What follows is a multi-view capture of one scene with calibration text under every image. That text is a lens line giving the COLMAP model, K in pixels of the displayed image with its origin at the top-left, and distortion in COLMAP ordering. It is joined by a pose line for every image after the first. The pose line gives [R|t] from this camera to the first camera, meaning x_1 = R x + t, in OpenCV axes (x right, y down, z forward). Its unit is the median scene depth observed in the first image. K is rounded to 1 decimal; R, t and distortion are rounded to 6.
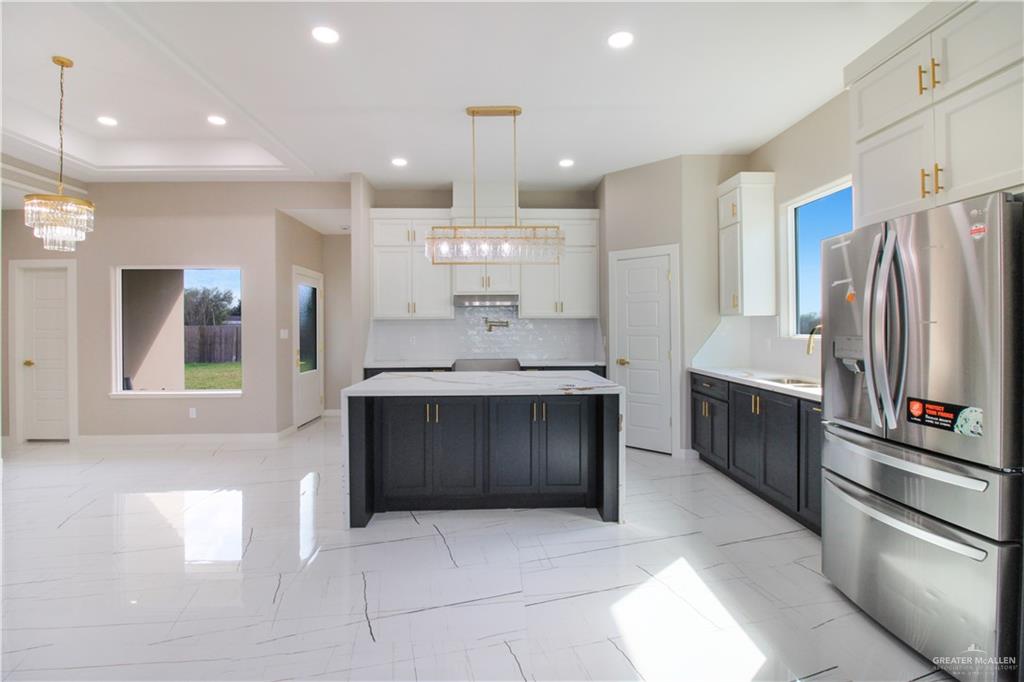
lens RADIAL K [[479.4, 0, 513.2], [0, 479.4, 326.3], [0, 0, 1]] dist [-0.012041, -0.001385]
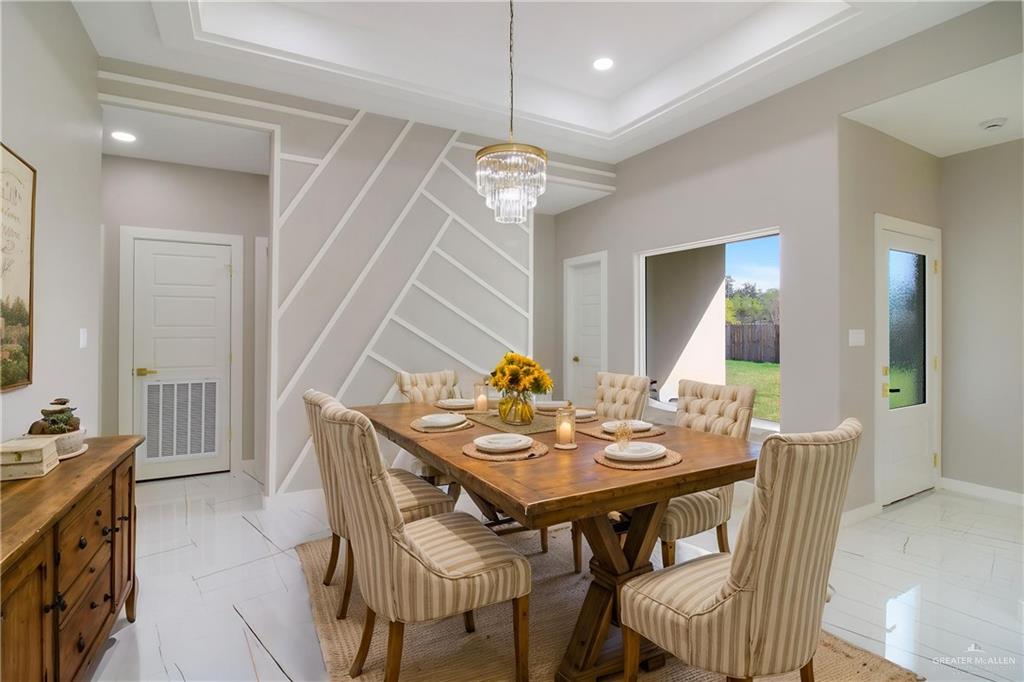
lens RADIAL K [[480.7, 0, 507.8], [0, 480.7, 324.3], [0, 0, 1]] dist [-0.001561, -0.000863]
pose [[0.449830, 0.006097, -0.893093, -0.160329], [-0.007795, 0.999965, 0.002900, 0.001402], [0.893080, 0.005657, 0.449862, 0.382476]]
